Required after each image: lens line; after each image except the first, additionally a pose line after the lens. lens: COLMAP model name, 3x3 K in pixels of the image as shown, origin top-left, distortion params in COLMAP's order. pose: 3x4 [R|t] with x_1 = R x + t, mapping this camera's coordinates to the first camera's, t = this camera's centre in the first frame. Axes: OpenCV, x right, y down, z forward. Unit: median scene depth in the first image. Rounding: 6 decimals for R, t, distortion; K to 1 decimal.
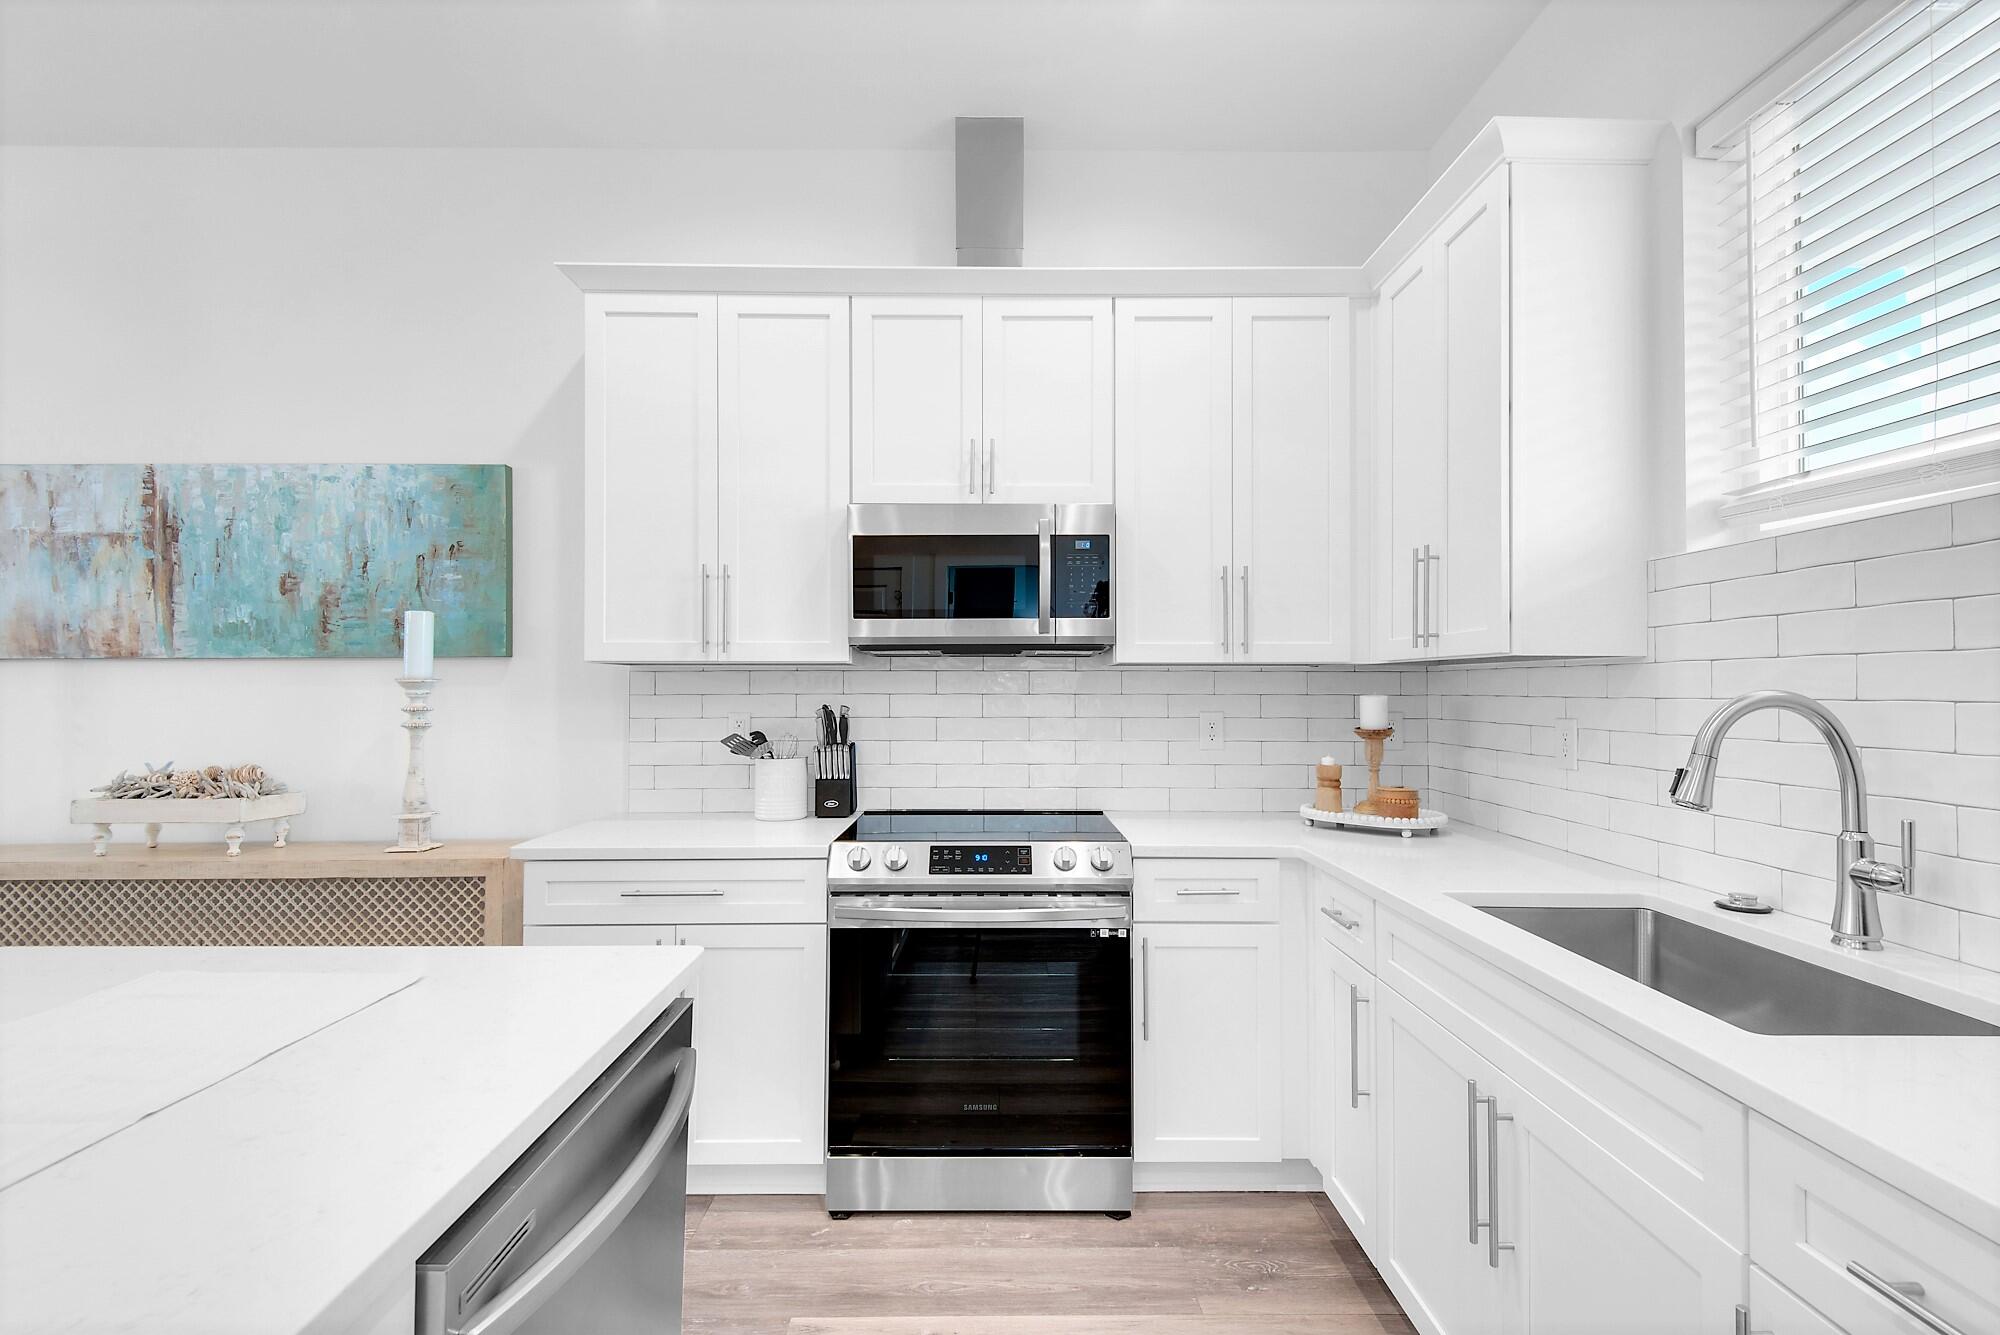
lens RADIAL K [[918.1, 0, 1003.8], [0, 918.1, 681.4], [0, 0, 1]] dist [0.044222, -0.030671]
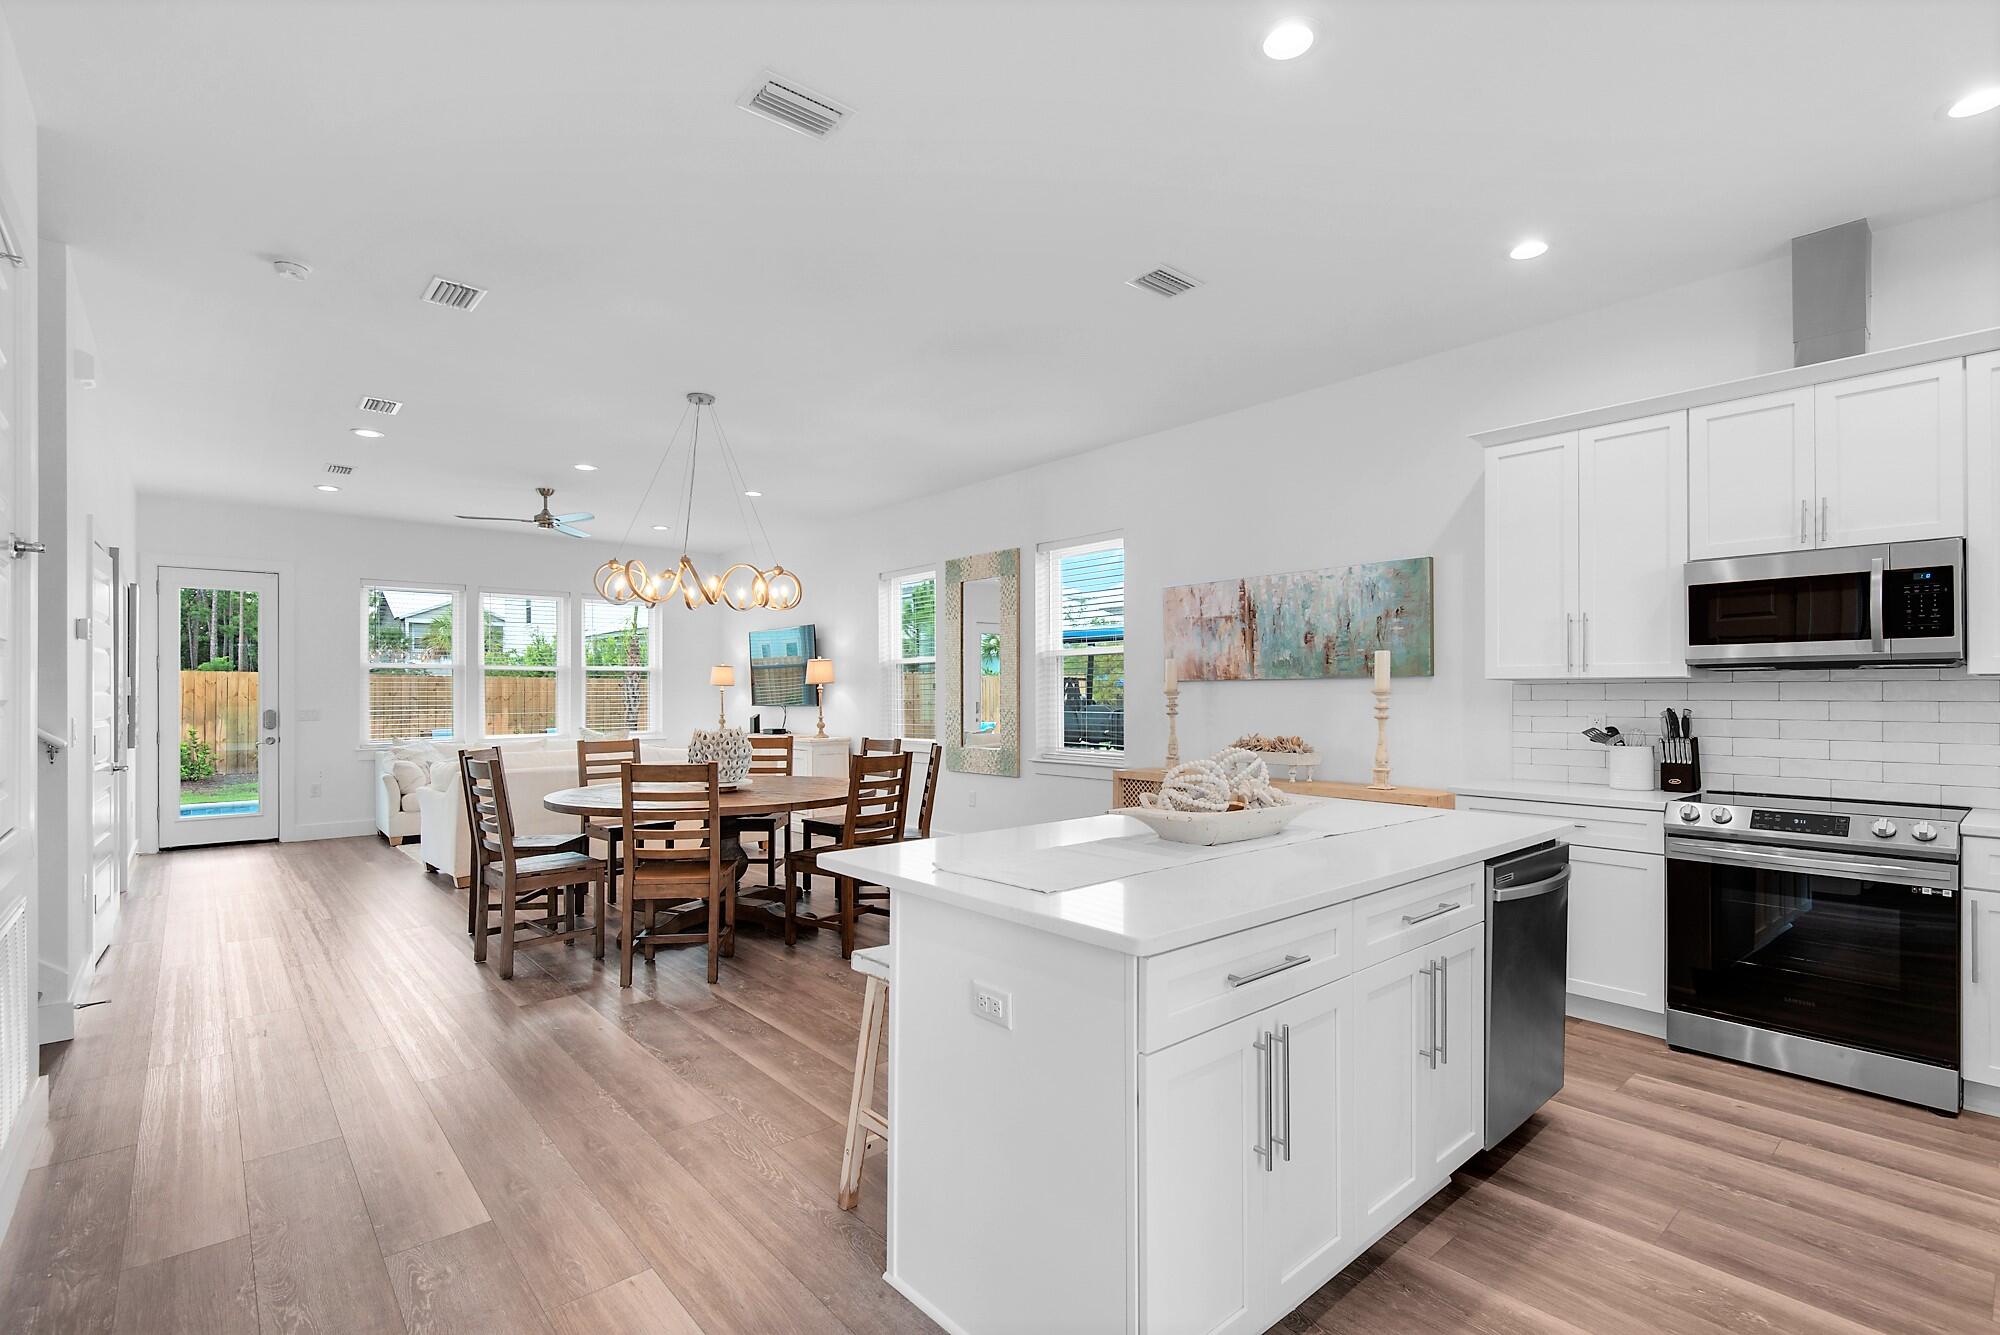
lens RADIAL K [[918.1, 0, 1003.8], [0, 918.1, 681.4], [0, 0, 1]] dist [0.044222, -0.030671]
pose [[0.652105, -0.010722, -0.758053, 0.206039], [0.001404, 0.999915, -0.012936, 0.002260], [0.758127, 0.007371, 0.652065, -0.634220]]
